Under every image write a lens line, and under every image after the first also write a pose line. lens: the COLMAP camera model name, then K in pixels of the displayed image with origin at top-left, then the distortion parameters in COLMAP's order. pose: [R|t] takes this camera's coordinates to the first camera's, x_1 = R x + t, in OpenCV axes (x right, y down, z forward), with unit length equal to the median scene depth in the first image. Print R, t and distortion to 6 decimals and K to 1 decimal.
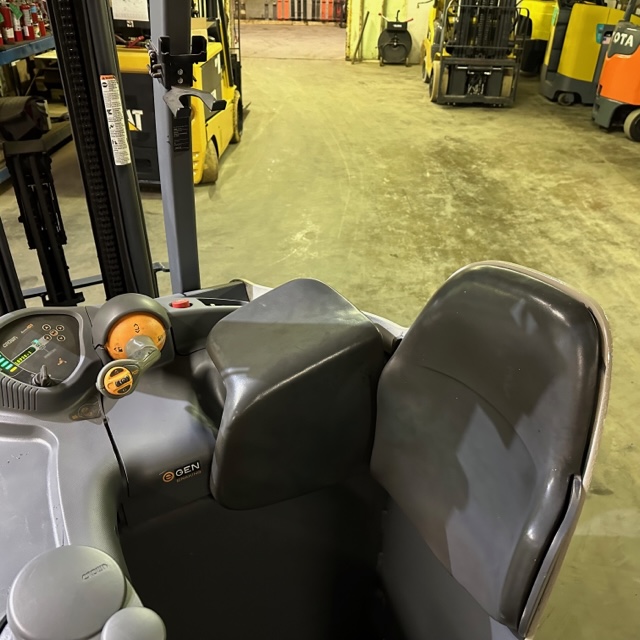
lens RADIAL K [[596.6, 0, 322.9], [0, 596.6, 329.0], [0, 0, 1]] dist [0.021317, -0.055248]
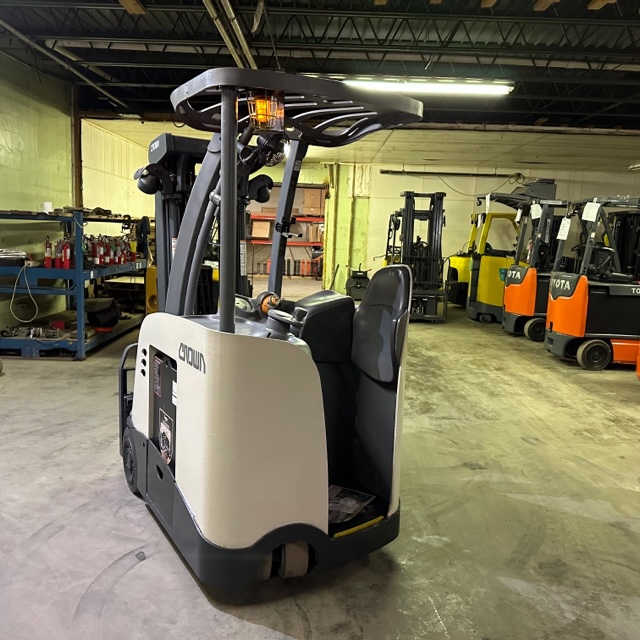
lens RADIAL K [[594.1, 0, 320.0], [0, 594.1, 320.0], [0, 0, 1]] dist [0.096779, -0.127800]
pose [[0.999114, 0.008409, 0.041227, -0.045014], [0.009297, 0.911481, -0.411238, 0.307411], [-0.041035, 0.411257, 0.910595, -0.394356]]
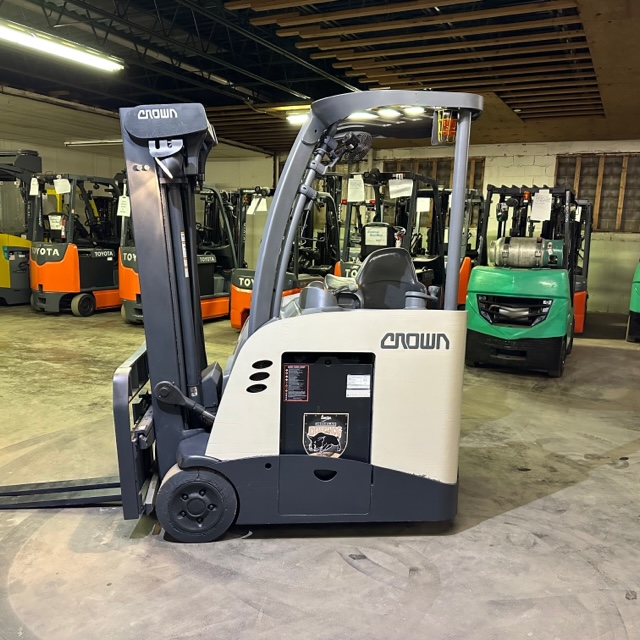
lens RADIAL K [[594.1, 0, 320.0], [0, 594.1, 320.0], [0, 0, 1]] dist [0.096779, -0.127800]
pose [[0.425939, -0.156065, 0.891190, -0.726813], [0.475993, 0.876327, -0.074036, 0.087180], [-0.769420, 0.455735, 0.447548, -0.073765]]
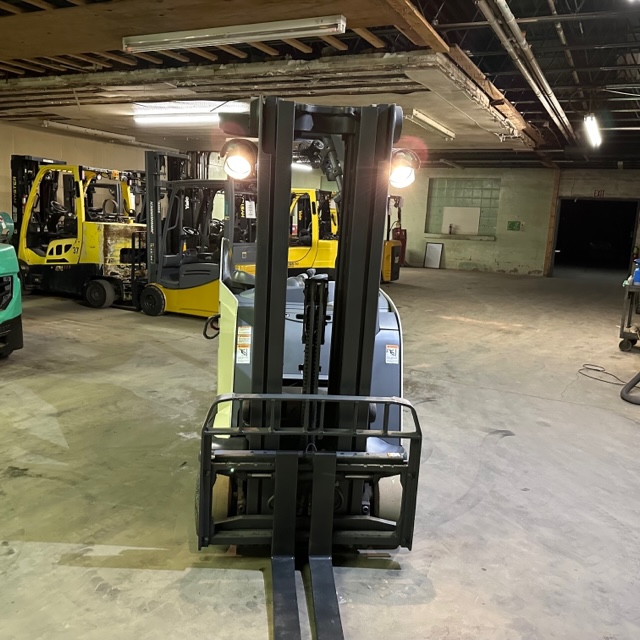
lens RADIAL K [[594.1, 0, 320.0], [0, 594.1, 320.0], [0, 0, 1]] dist [0.096779, -0.127800]
pose [[-0.908920, -0.146015, 0.390568, -0.407769], [0.158654, 0.745123, 0.647782, -0.452344], [-0.385607, 0.650747, -0.654091, 0.742828]]
